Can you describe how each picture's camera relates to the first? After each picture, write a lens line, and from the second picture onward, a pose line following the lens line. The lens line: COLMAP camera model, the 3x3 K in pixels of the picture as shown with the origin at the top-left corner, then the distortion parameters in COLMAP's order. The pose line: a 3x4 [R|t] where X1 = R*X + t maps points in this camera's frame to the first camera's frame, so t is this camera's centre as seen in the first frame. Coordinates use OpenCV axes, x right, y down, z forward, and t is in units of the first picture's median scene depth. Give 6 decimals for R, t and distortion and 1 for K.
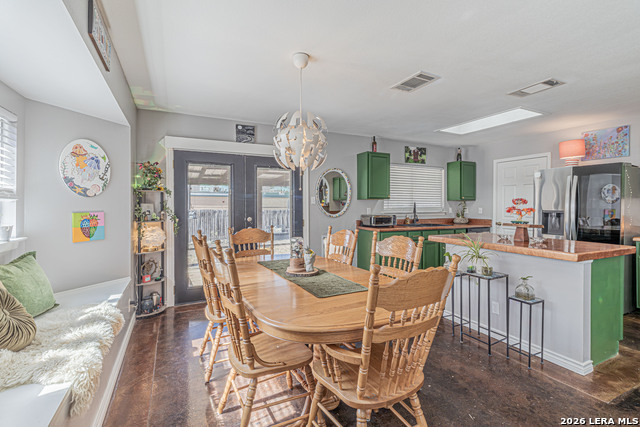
lens RADIAL K [[299.0, 0, 324.1], [0, 299.0, 206.8], [0, 0, 1]] dist [0.003731, 0.002434]
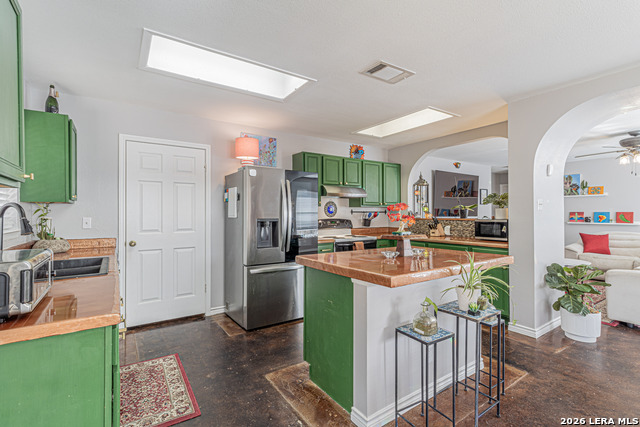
lens RADIAL K [[299.0, 0, 322.5], [0, 299.0, 213.0], [0, 0, 1]] dist [0.003731, 0.002434]
pose [[-0.129664, 0.002030, 0.991556, -0.073346], [0.008088, 0.999967, -0.000990, -0.001223], [-0.991525, 0.007891, -0.129676, 0.958211]]
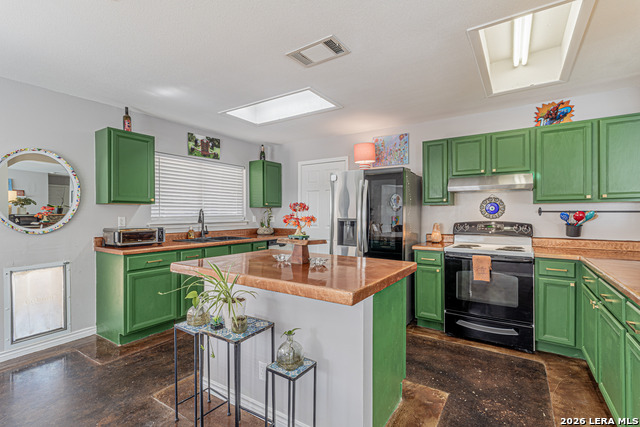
lens RADIAL K [[299.0, 0, 325.5], [0, 299.0, 214.9], [0, 0, 1]] dist [0.003731, 0.002434]
pose [[0.863414, -0.004318, 0.504478, 0.261476], [0.004472, 0.999990, 0.000905, 0.000290], [-0.504477, 0.001475, 0.863424, 0.268763]]
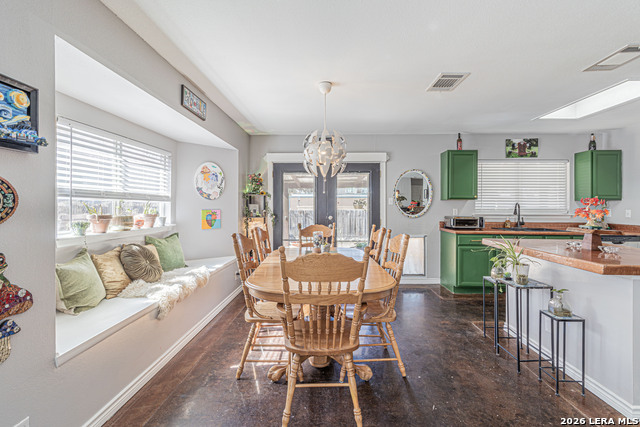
lens RADIAL K [[299.0, 0, 323.9], [0, 299.0, 206.9], [0, 0, 1]] dist [0.003731, 0.002434]
pose [[0.882109, 0.003794, -0.471030, 0.293389], [-0.005235, 0.999985, -0.001749, 0.001717], [0.471016, 0.004009, 0.882116, -0.047499]]
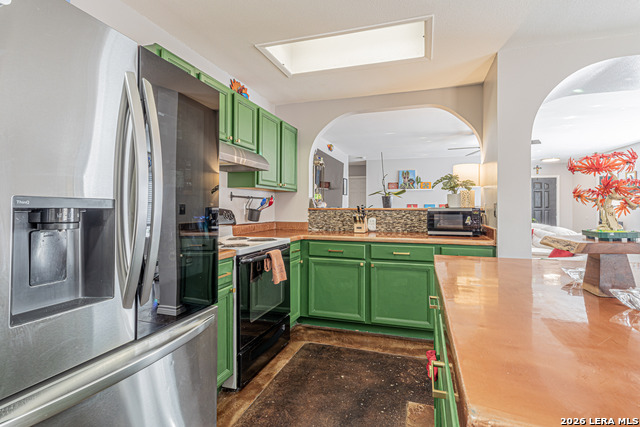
lens RADIAL K [[299.0, 0, 331.4], [0, 299.0, 209.9], [0, 0, 1]] dist [0.003731, 0.002434]
pose [[-0.716857, -0.008109, 0.697173, 0.483726], [-0.000485, 0.999938, 0.011131, 0.018440], [-0.697220, 0.007641, -0.716816, 1.023494]]
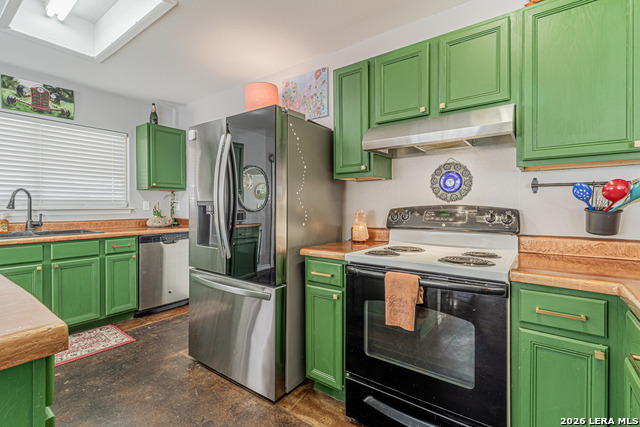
lens RADIAL K [[299.0, 0, 324.1], [0, 299.0, 207.3], [0, 0, 1]] dist [0.003731, 0.002434]
pose [[0.887955, -0.005307, 0.459900, 0.701954], [0.004100, 0.999985, 0.003623, 0.021957], [-0.459912, -0.001332, 0.887964, 0.432979]]
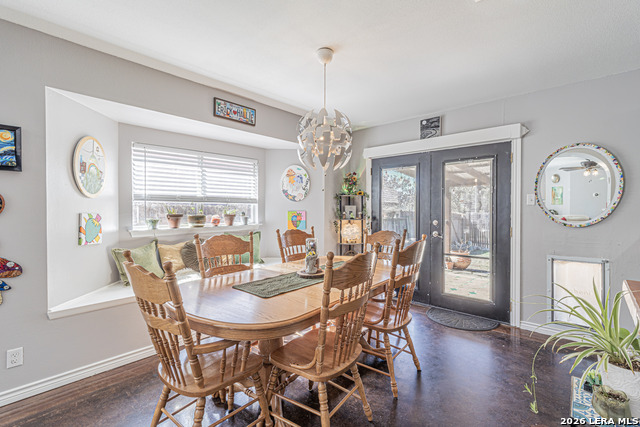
lens RADIAL K [[299.0, 0, 324.1], [0, 299.0, 211.9], [0, 0, 1]] dist [0.003731, 0.002434]
pose [[0.351815, 0.014335, -0.935960, 0.491987], [-0.006712, 0.999896, 0.012792, 0.000712], [0.936045, 0.001782, 0.351875, 0.392707]]
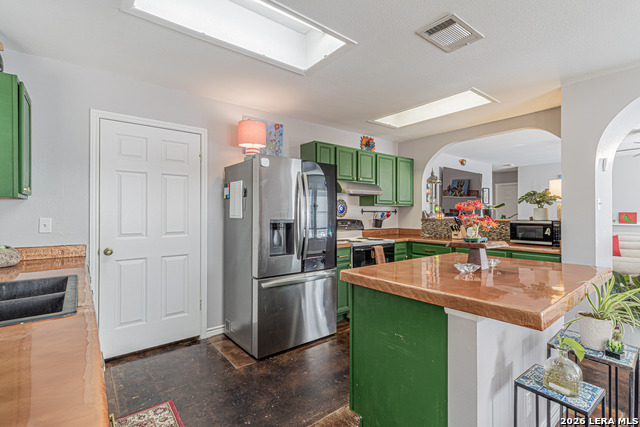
lens RADIAL K [[299.0, 0, 319.5], [0, 299.0, 212.0], [0, 0, 1]] dist [0.003731, 0.002434]
pose [[-0.195333, 0.001759, 0.980735, 0.090475], [0.005343, 0.999985, -0.000729, -0.003461], [-0.980722, 0.005097, -0.195340, 1.049175]]
